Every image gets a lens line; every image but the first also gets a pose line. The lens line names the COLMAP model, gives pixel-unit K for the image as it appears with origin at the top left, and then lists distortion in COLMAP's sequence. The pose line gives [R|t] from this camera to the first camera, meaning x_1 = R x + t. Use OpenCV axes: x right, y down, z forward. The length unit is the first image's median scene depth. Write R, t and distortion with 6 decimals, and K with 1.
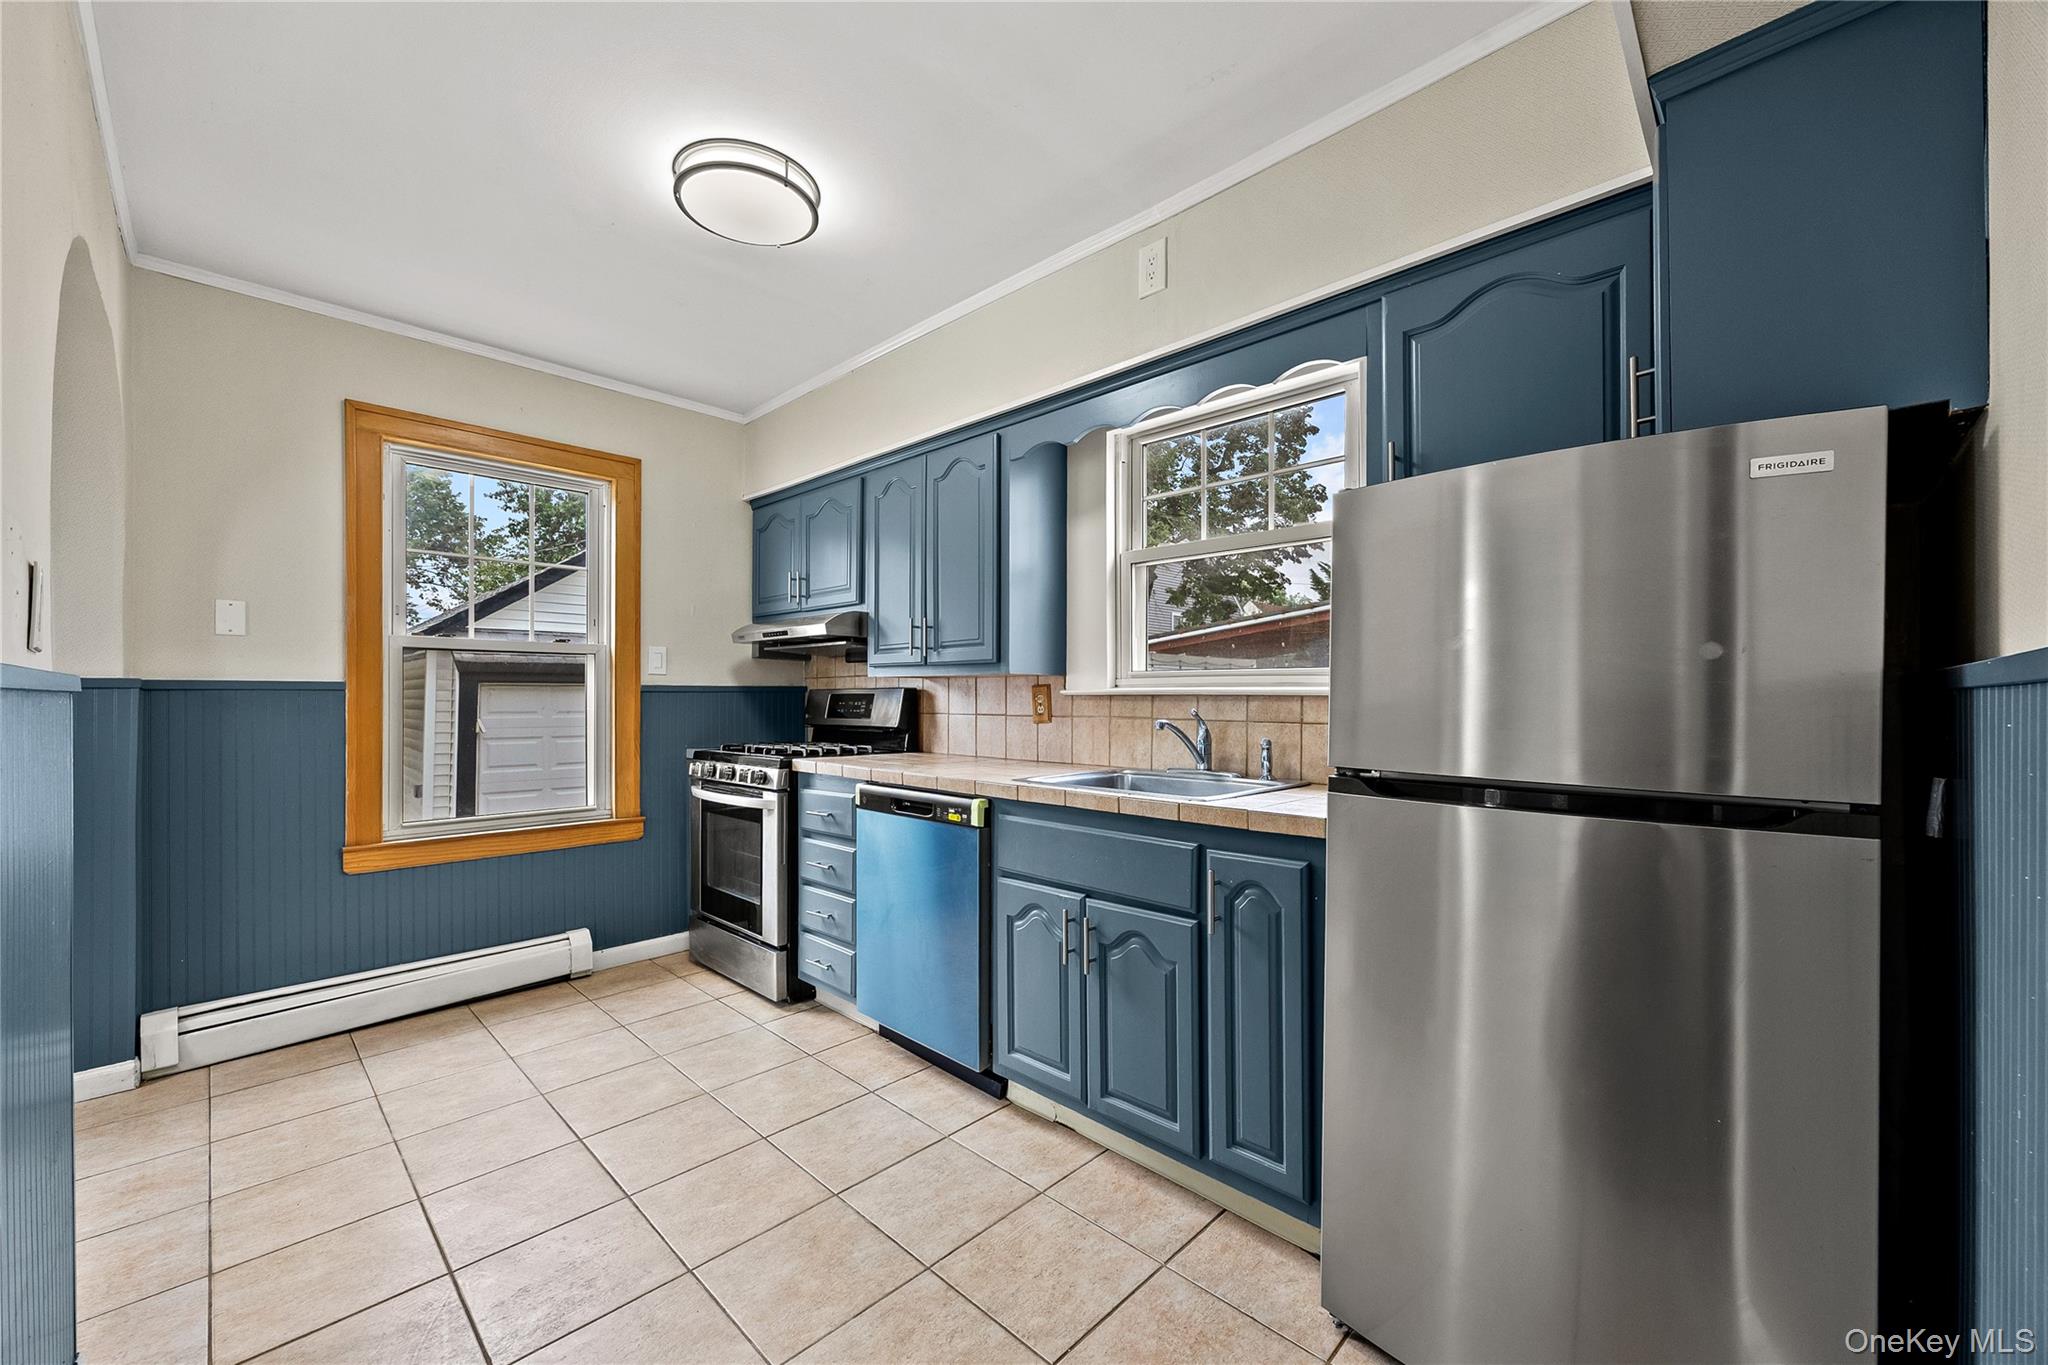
lens RADIAL K [[828.7, 0, 1022.3], [0, 828.7, 653.4], [0, 0, 1]] dist [-0.000965, -0.000205]
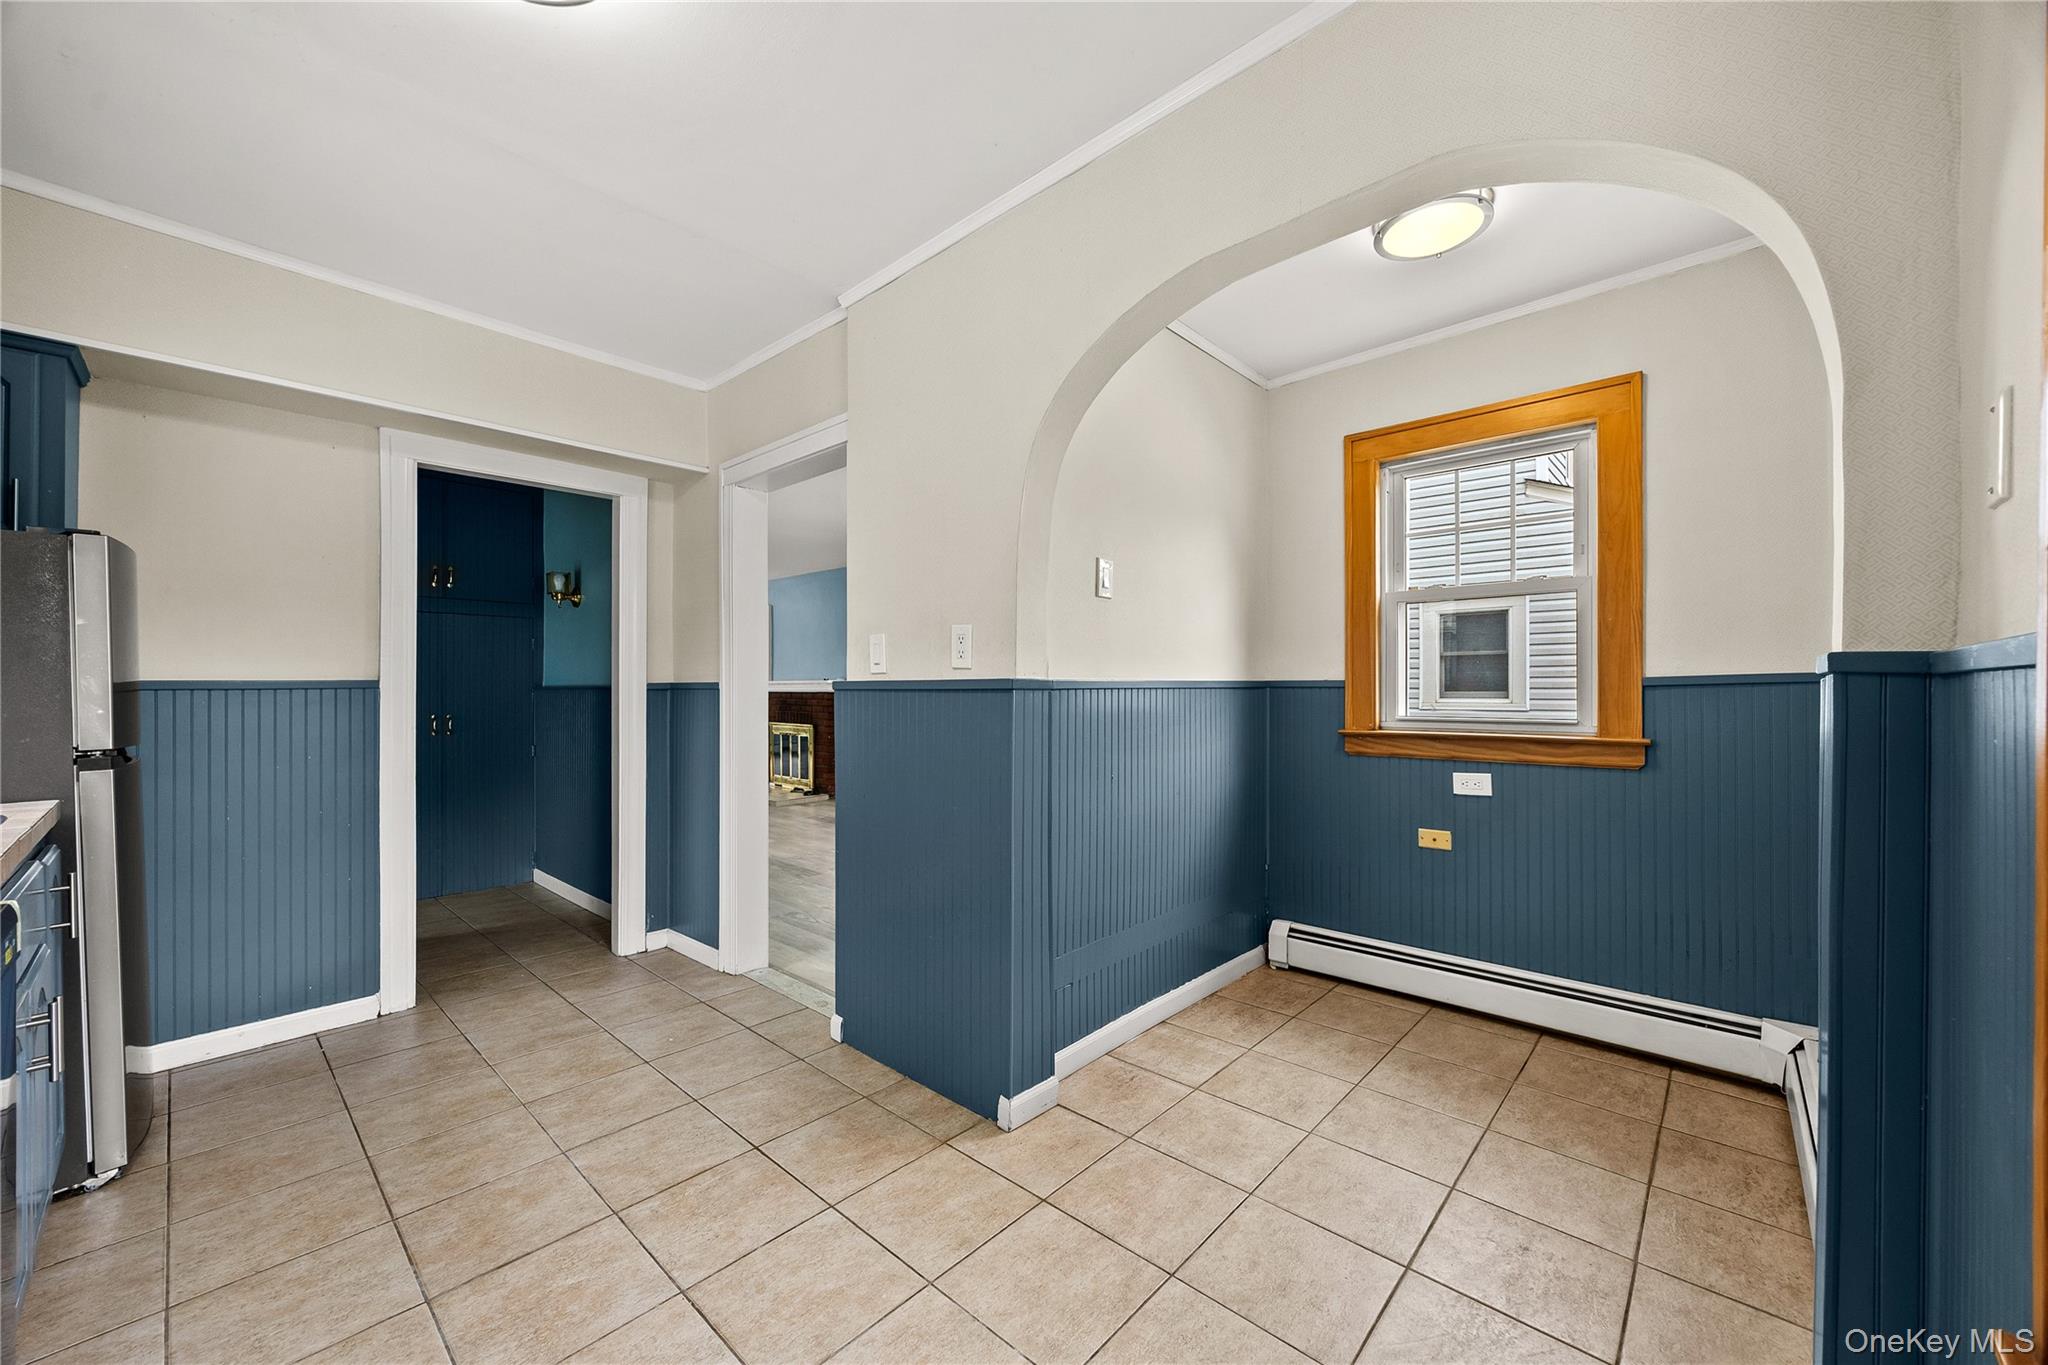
lens RADIAL K [[784.8, 0, 1024.0], [0, 784.8, 682.5], [0, 0, 1]] dist [-0.002955, 0.000083]
pose [[-0.999121, 0.003519, -0.041766, -0.876940], [0.005823, 0.998460, -0.055165, 0.091794], [0.041508, -0.055359, -0.997603, 2.039498]]
